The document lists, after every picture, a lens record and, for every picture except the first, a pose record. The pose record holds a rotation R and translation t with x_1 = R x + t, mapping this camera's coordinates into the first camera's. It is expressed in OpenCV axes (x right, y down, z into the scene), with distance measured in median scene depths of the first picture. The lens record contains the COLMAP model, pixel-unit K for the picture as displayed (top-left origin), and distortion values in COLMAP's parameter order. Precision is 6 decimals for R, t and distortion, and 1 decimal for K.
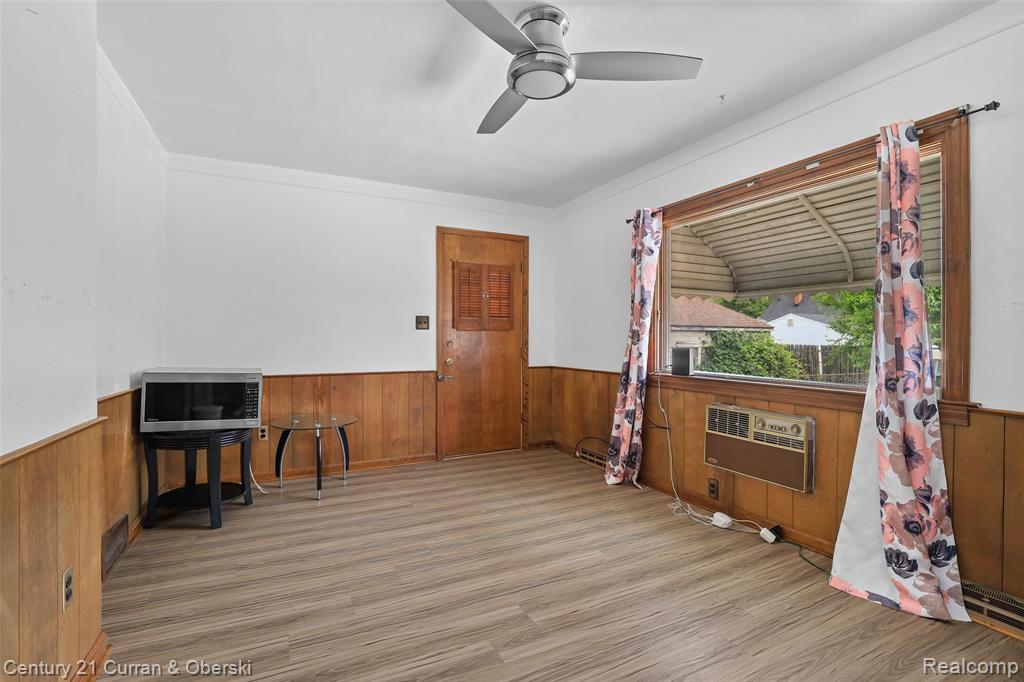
lens RADIAL K [[472.5, 0, 512.0], [0, 472.5, 341.0], [0, 0, 1]] dist [-0.030057, 0.000567]
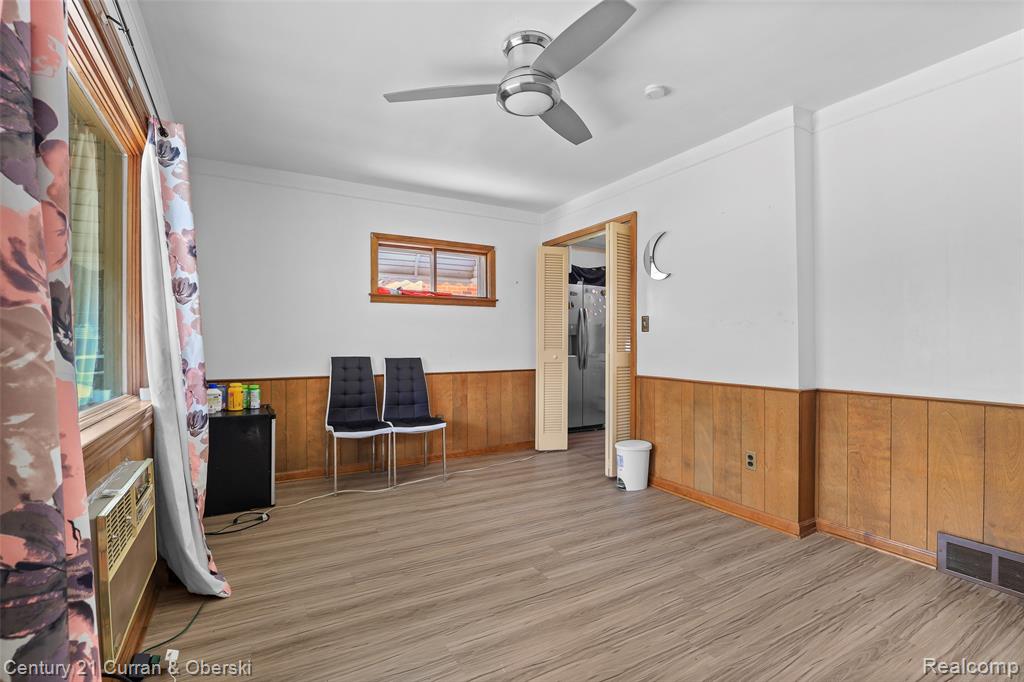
lens RADIAL K [[472.5, 0, 512.0], [0, 472.5, 341.0], [0, 0, 1]] dist [-0.030057, 0.000567]
pose [[-0.998079, -0.001529, -0.061936, 0.160528], [-0.001521, 0.999999, -0.000177, -0.002677], [0.061936, -0.000082, -0.998080, 1.979566]]
